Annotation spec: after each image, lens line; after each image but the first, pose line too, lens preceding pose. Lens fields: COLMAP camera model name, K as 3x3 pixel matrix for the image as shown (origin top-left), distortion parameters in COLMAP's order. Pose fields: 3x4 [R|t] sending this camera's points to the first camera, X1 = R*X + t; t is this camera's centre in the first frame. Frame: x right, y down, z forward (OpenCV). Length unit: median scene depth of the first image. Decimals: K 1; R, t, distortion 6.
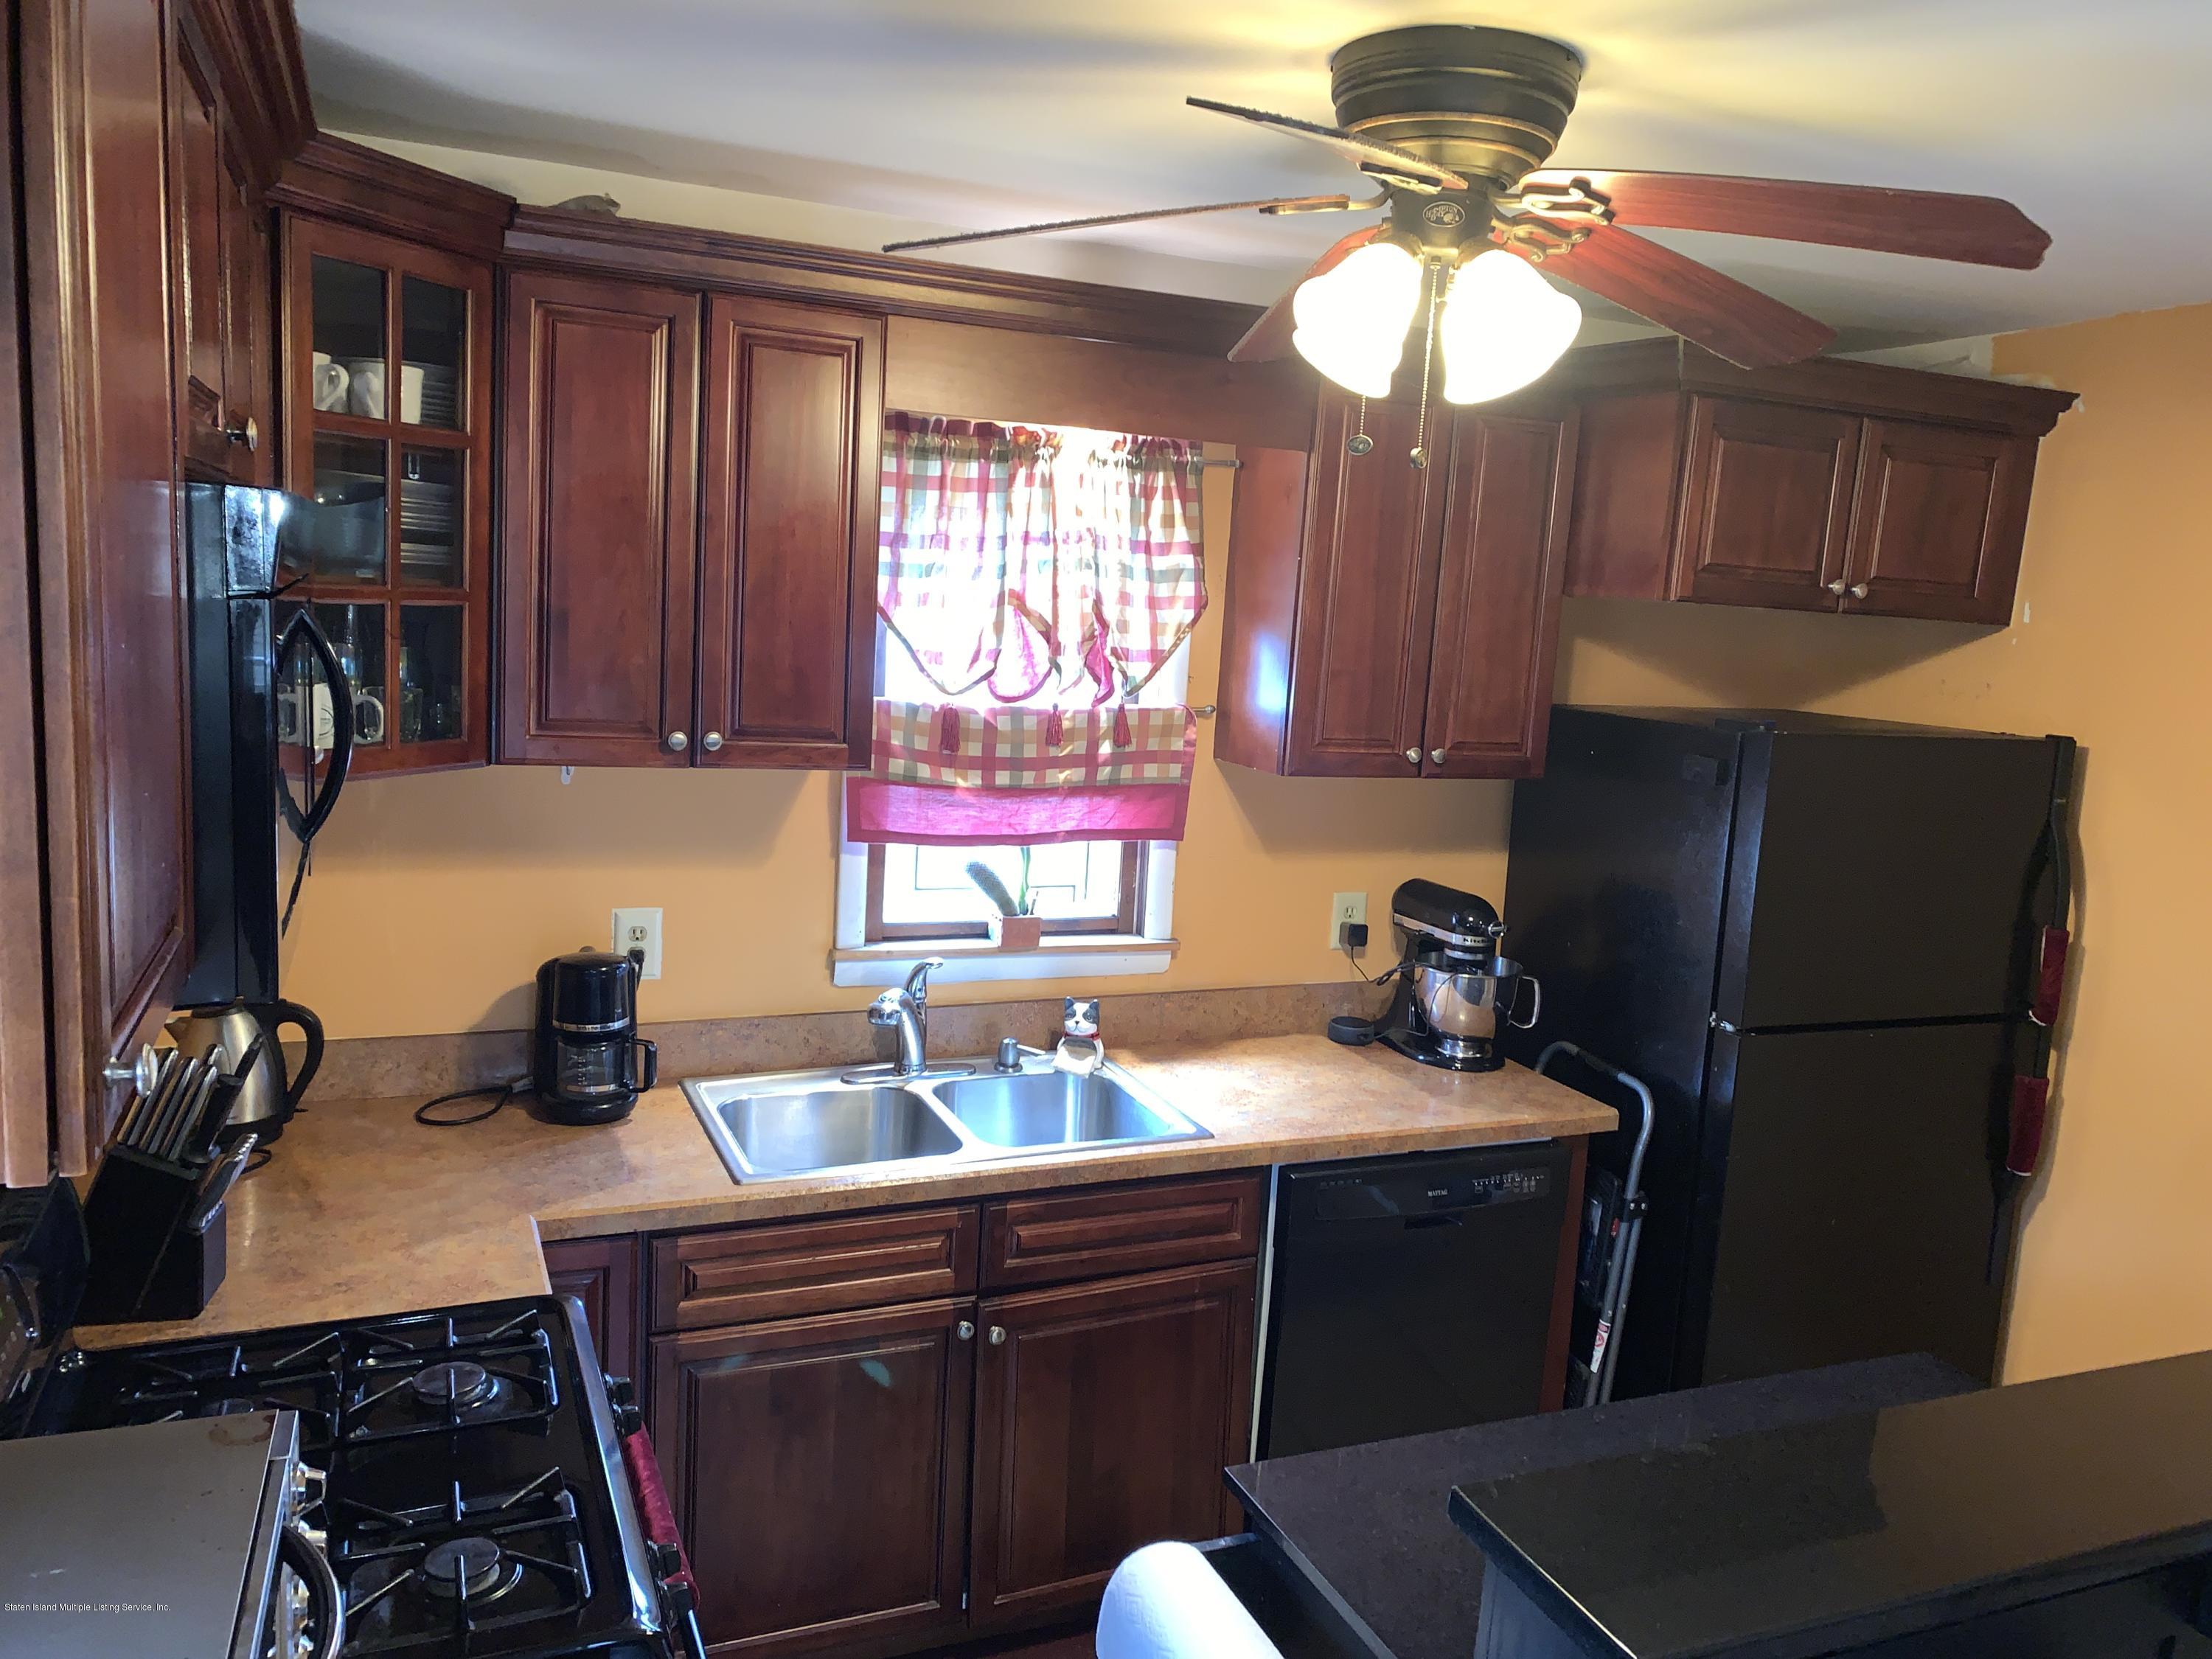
lens RADIAL K [[1688.9, 0, 1106.3], [0, 1688.9, 843.0], [0, 0, 1]] dist [0.027410, -0.031907]
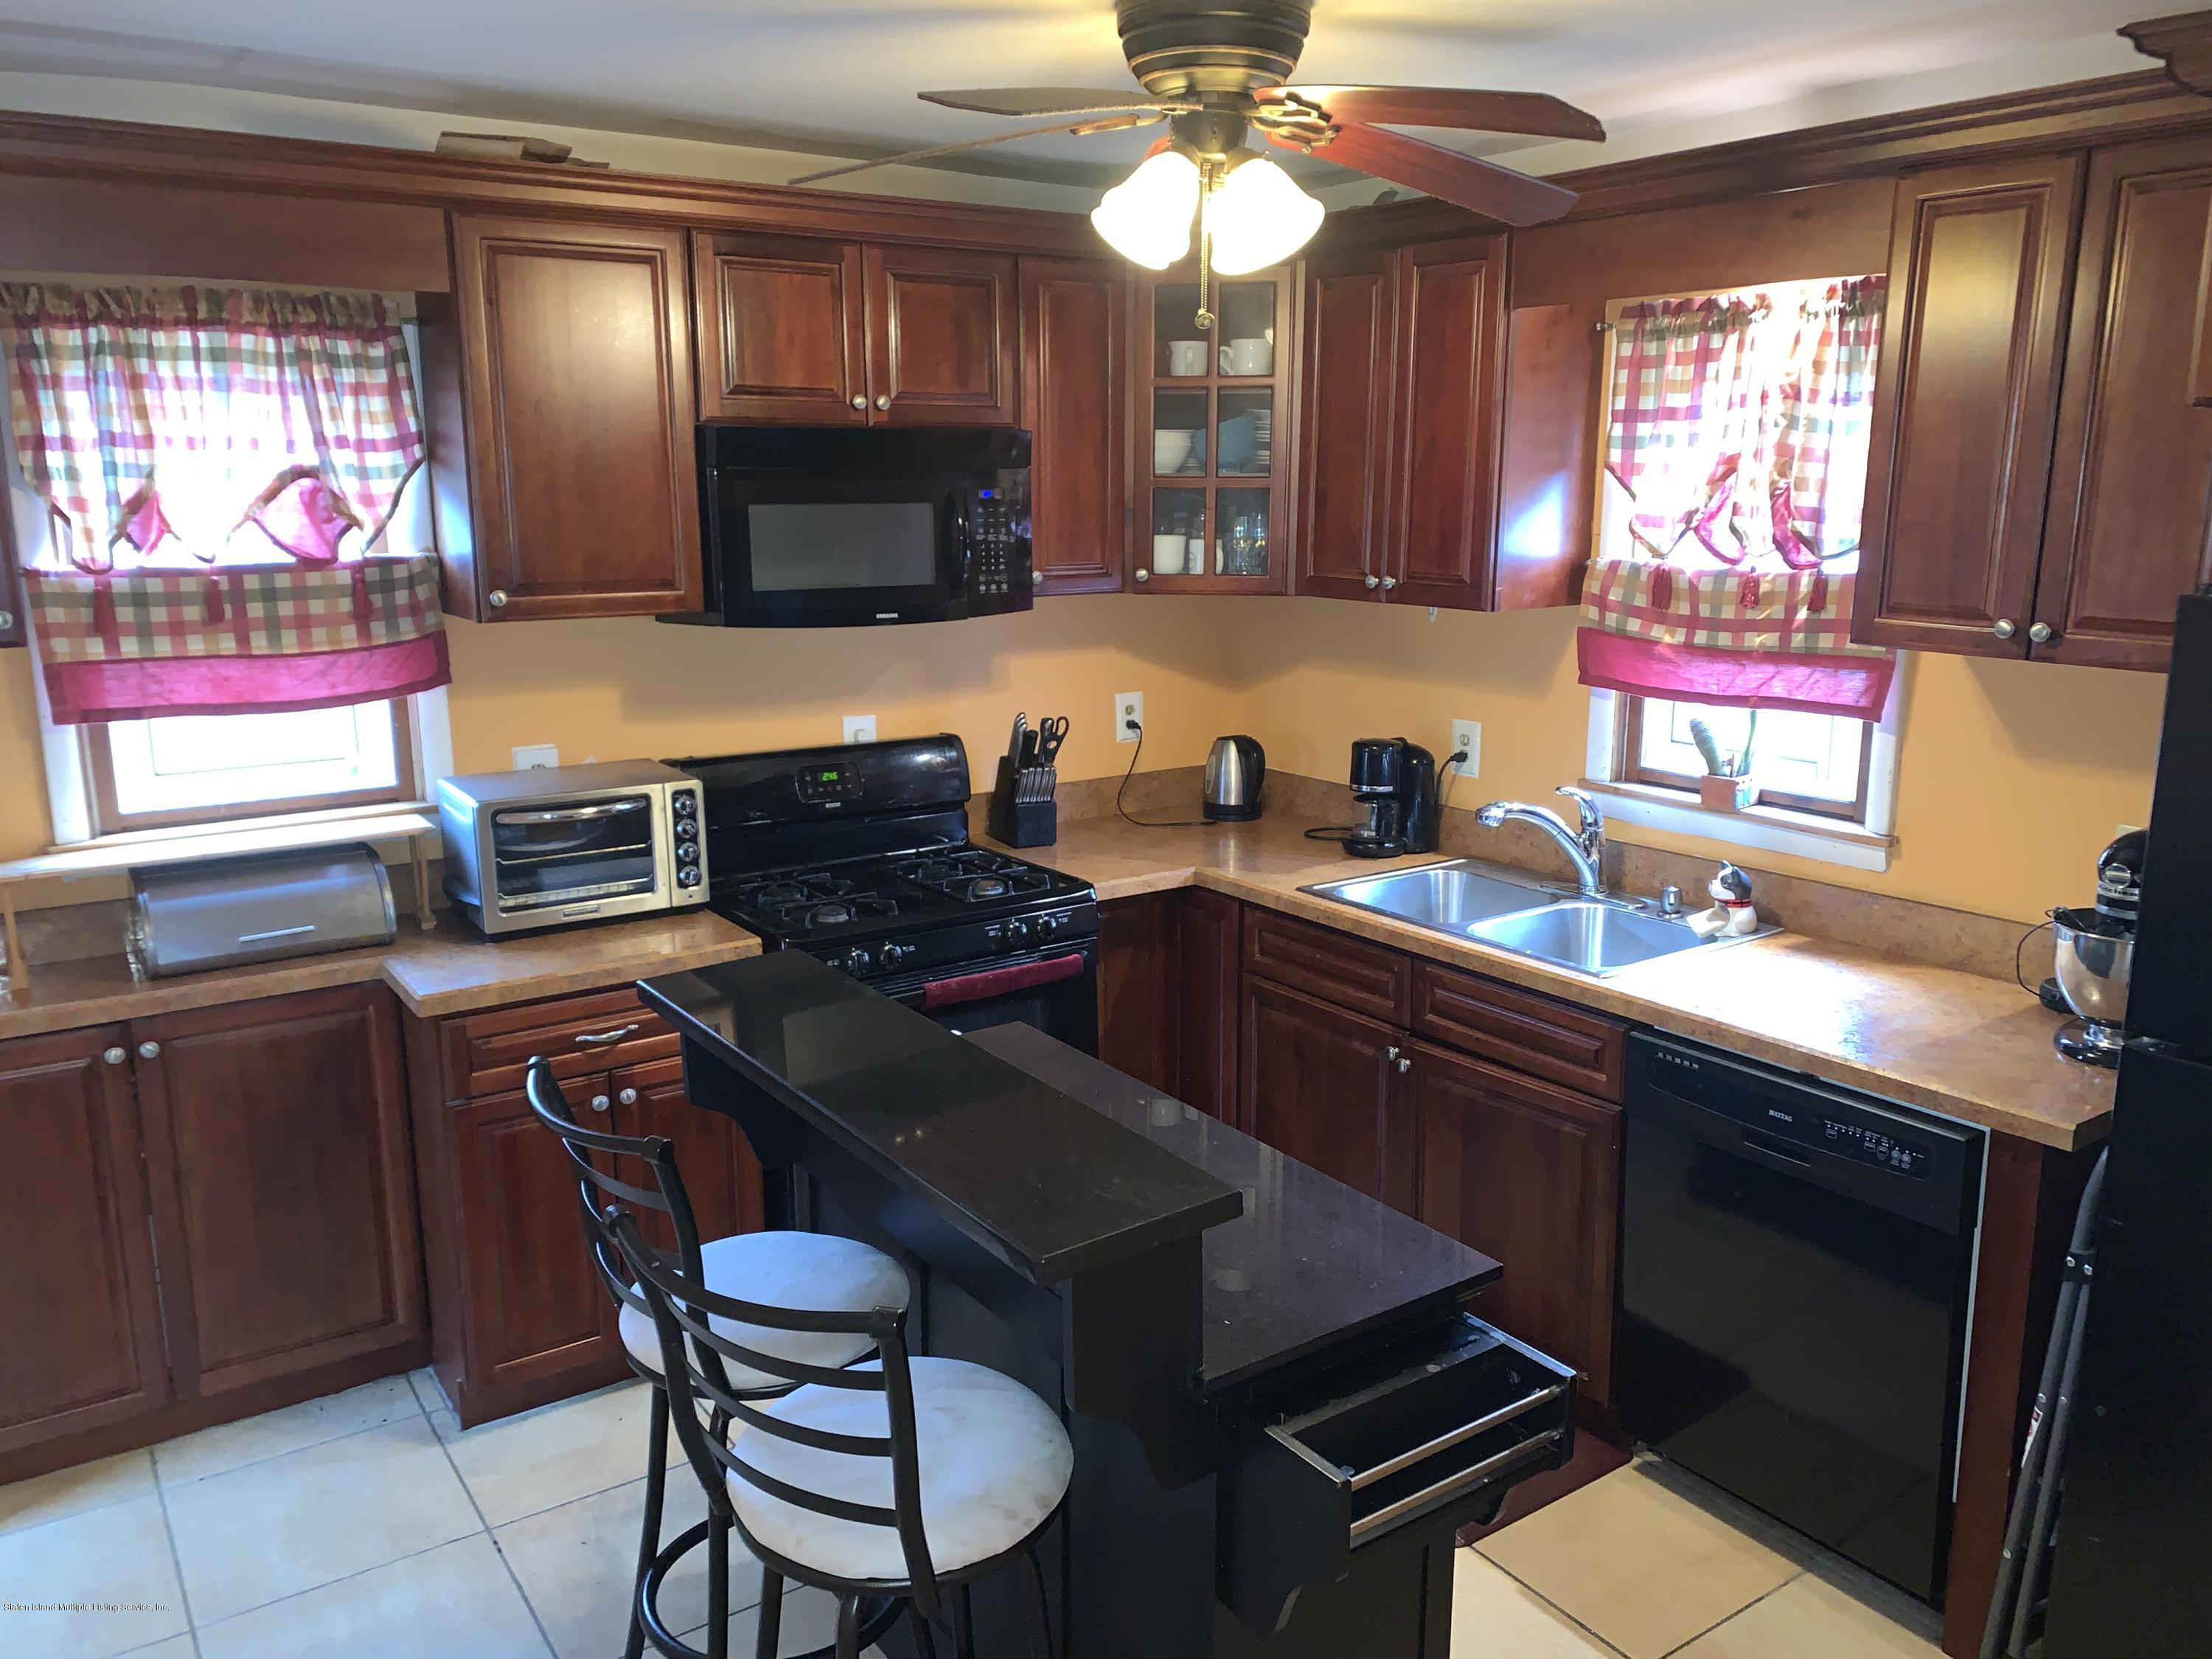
lens RADIAL K [[1688.9, 0, 1113.7], [0, 1688.9, 829.6], [0, 0, 1]] dist [0.027410, -0.031907]
pose [[0.206933, 0.140725, -0.968182, 0.888031], [-0.149525, 0.982525, 0.110851, 0.016522], [0.966862, 0.121828, 0.224358, 0.426518]]
